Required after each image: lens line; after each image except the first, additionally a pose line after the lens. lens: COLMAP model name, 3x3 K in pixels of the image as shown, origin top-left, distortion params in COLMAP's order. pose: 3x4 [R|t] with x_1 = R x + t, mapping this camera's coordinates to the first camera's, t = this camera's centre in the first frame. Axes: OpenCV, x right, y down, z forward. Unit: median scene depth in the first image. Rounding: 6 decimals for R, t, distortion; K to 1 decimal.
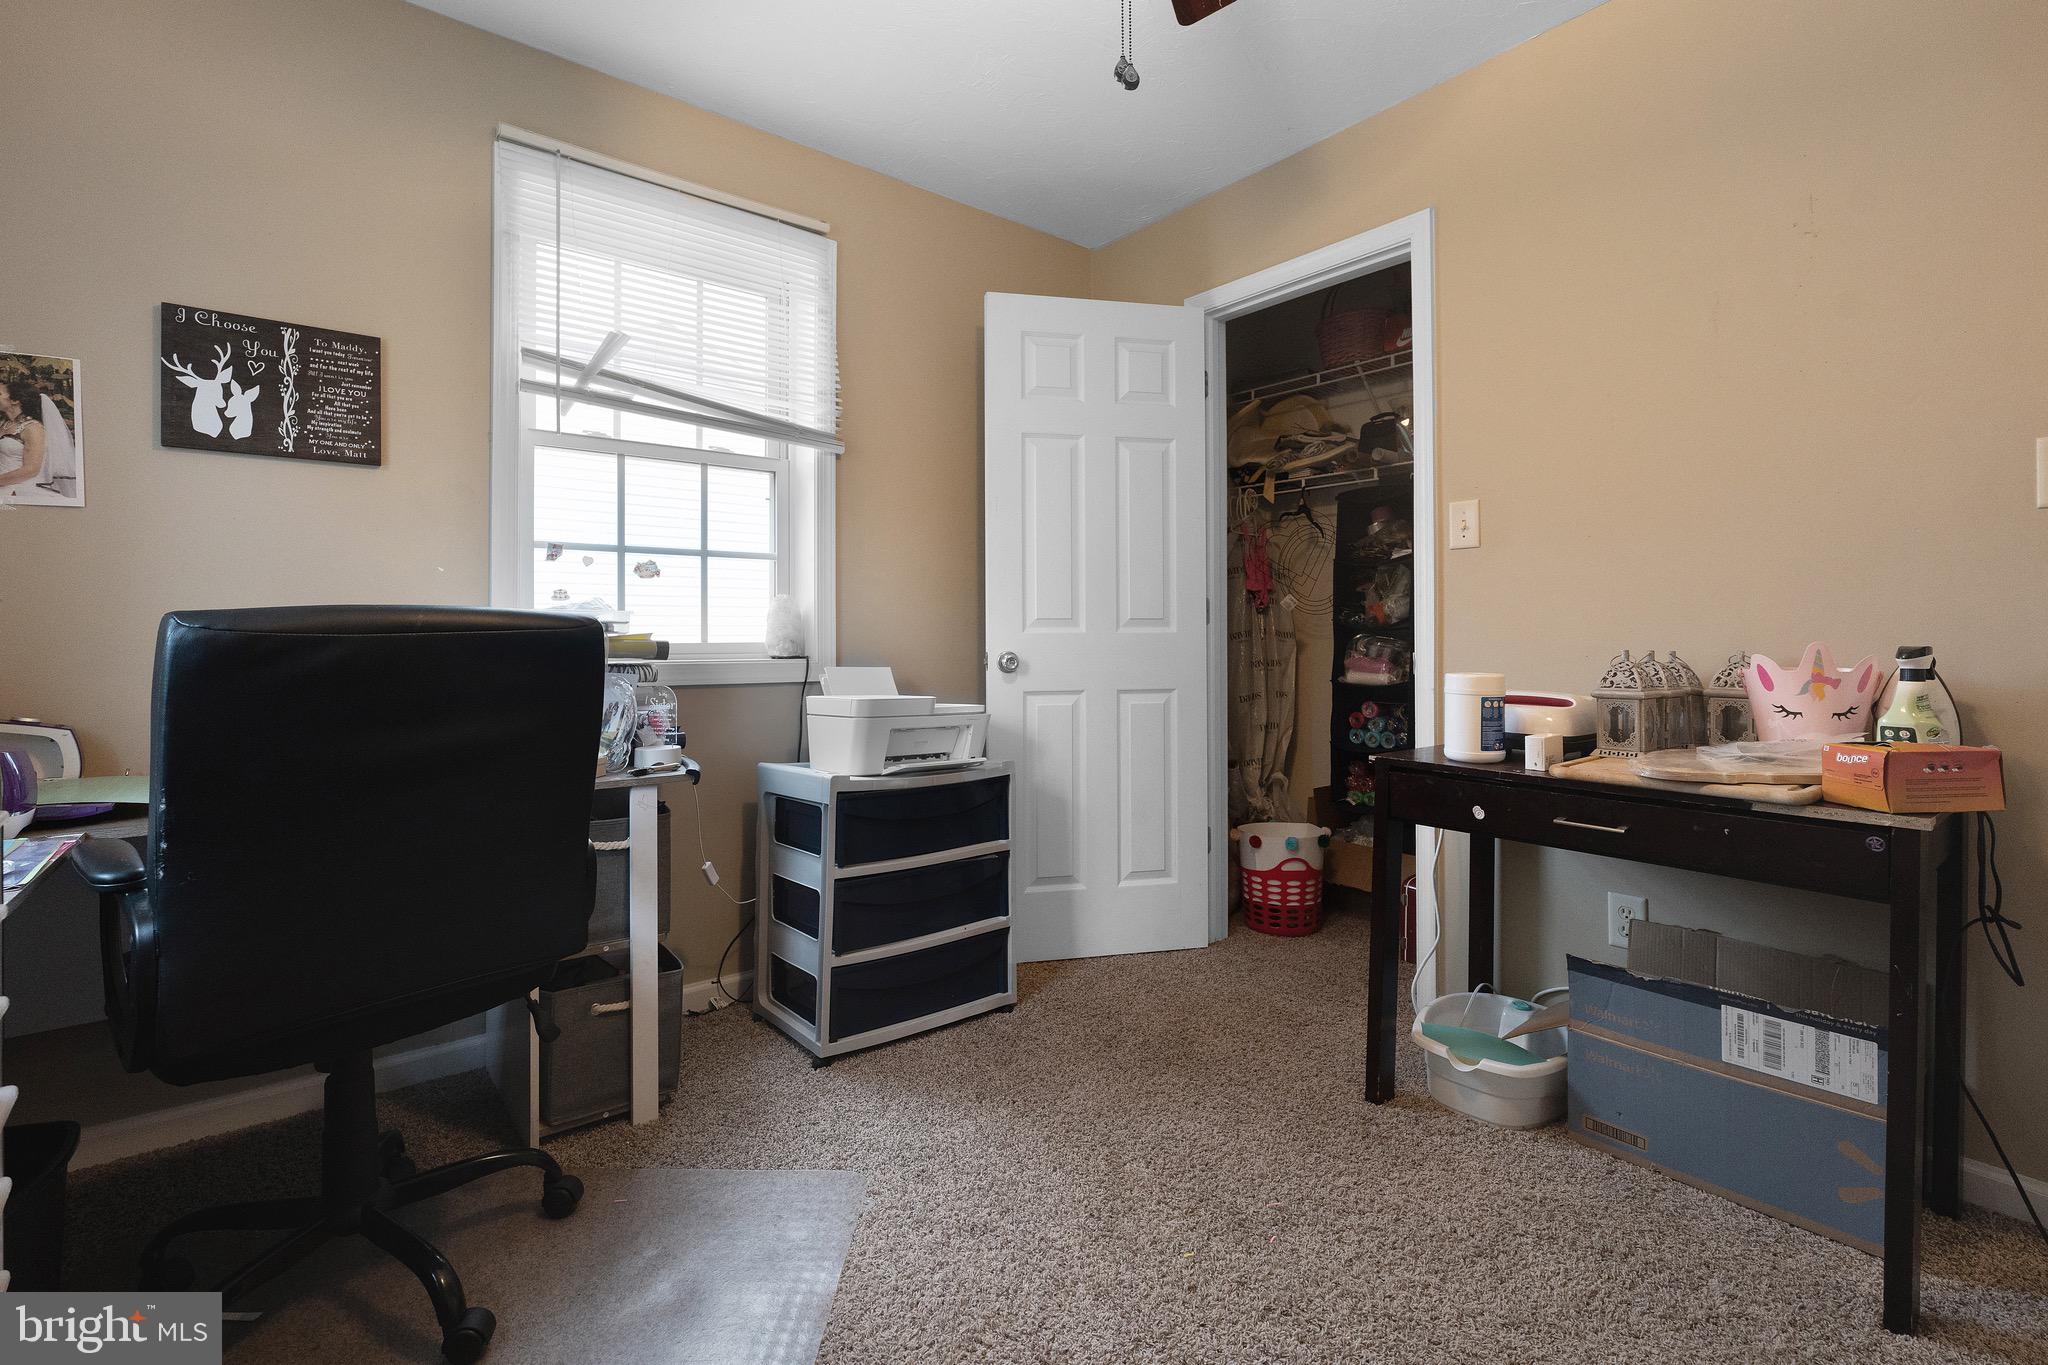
lens RADIAL K [[912.5, 0, 1036.1], [0, 912.5, 632.5], [0, 0, 1]] dist [-0.009104, 0.000438]
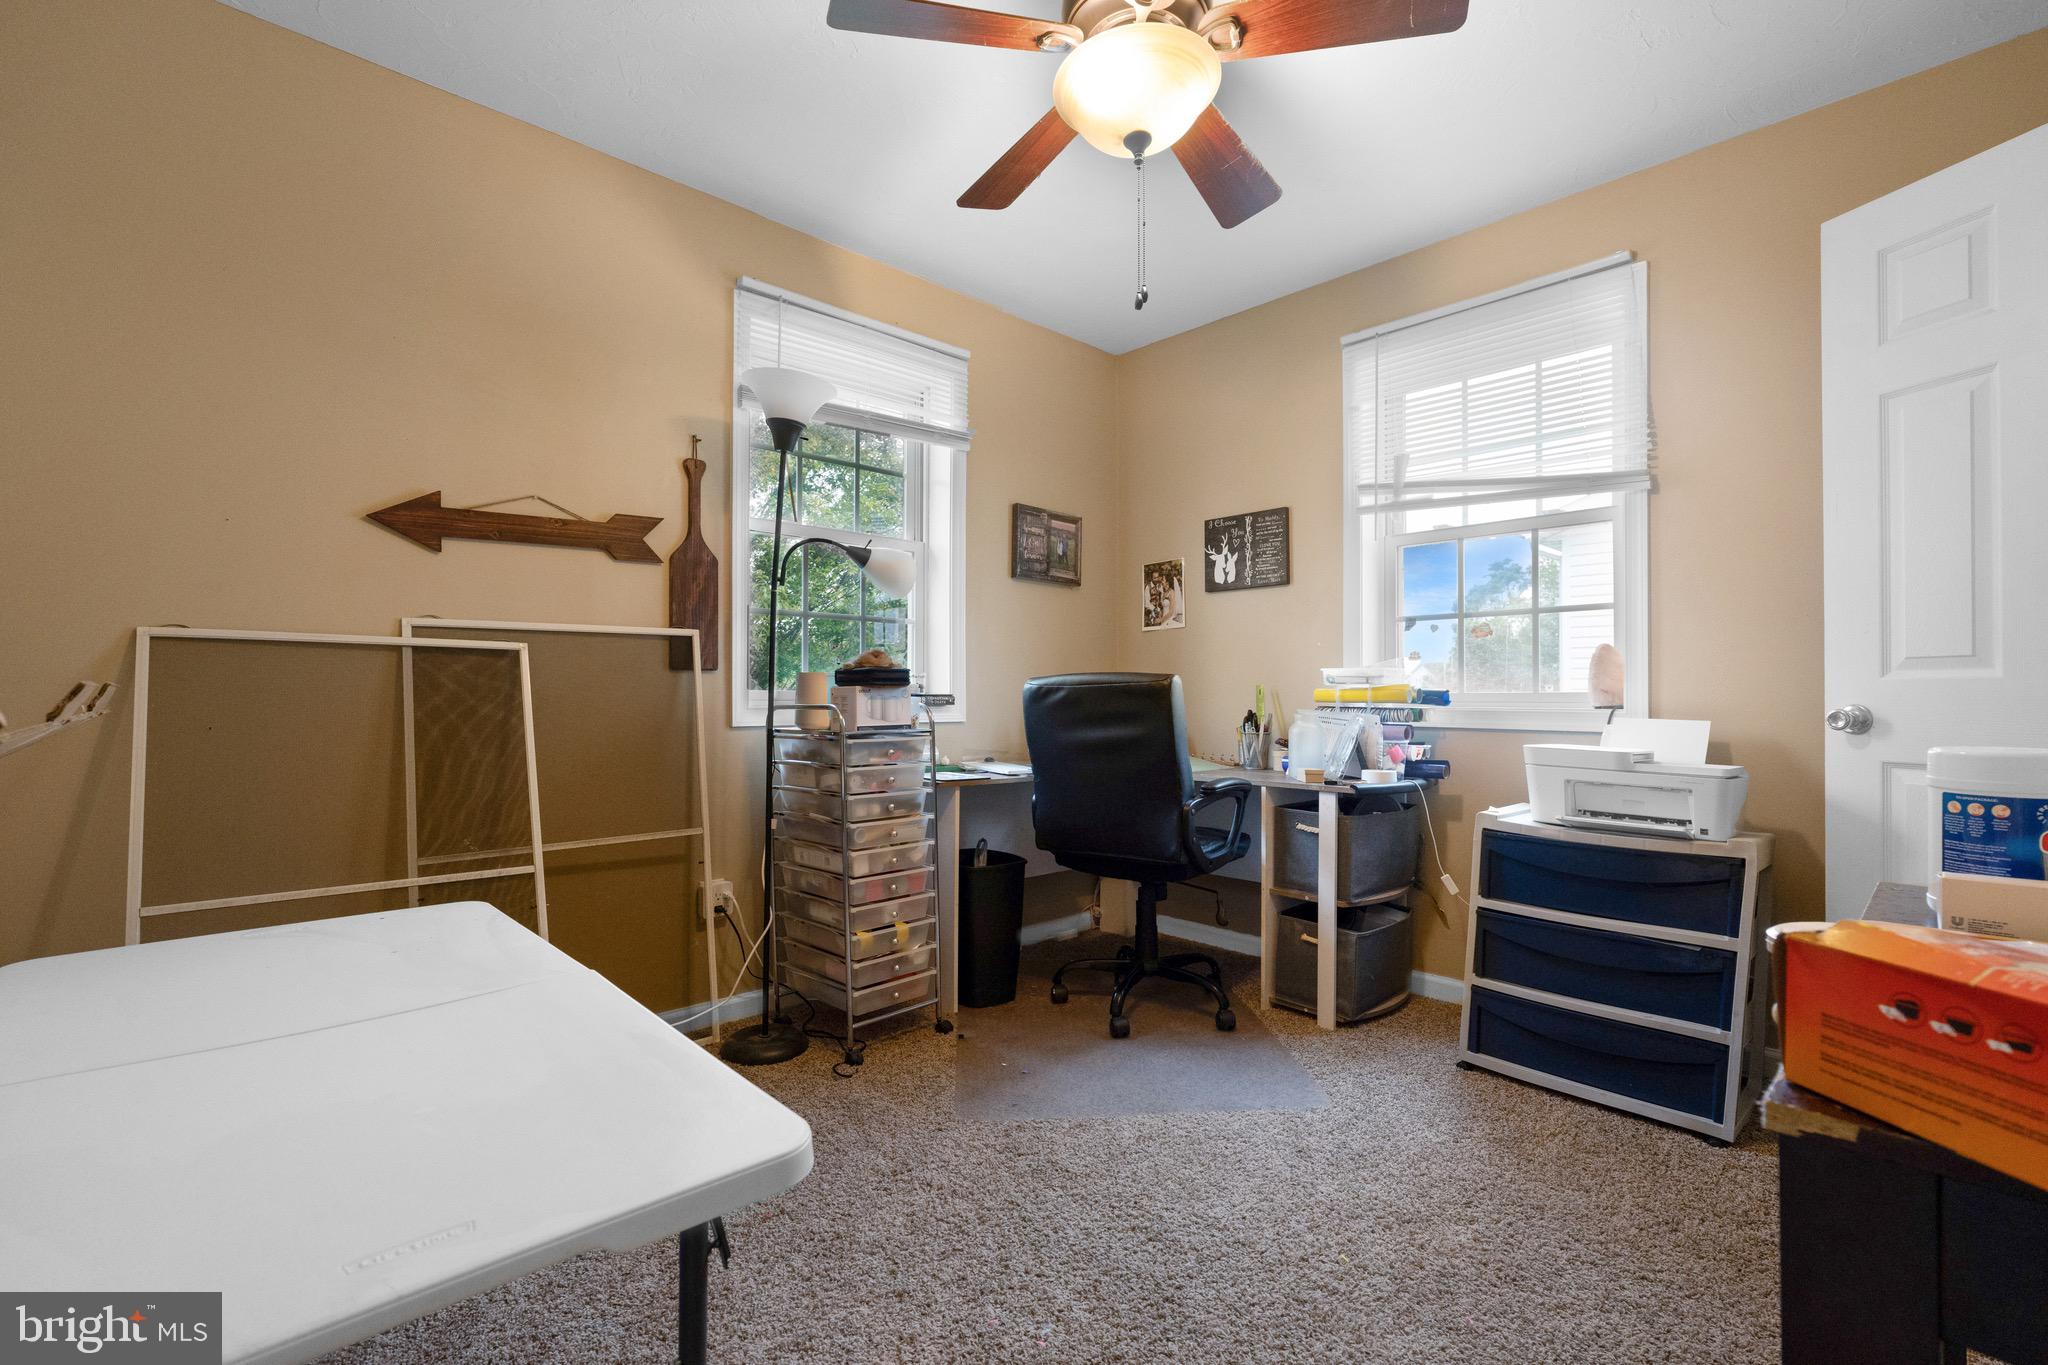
lens RADIAL K [[912.5, 0, 1025.4], [0, 912.5, 690.1], [0, 0, 1]] dist [-0.009104, 0.000438]
pose [[0.073064, -0.002519, -0.997324, 0.937035], [0.006597, 0.999976, -0.002043, 0.009528], [0.997305, -0.006430, 0.073078, 0.422324]]
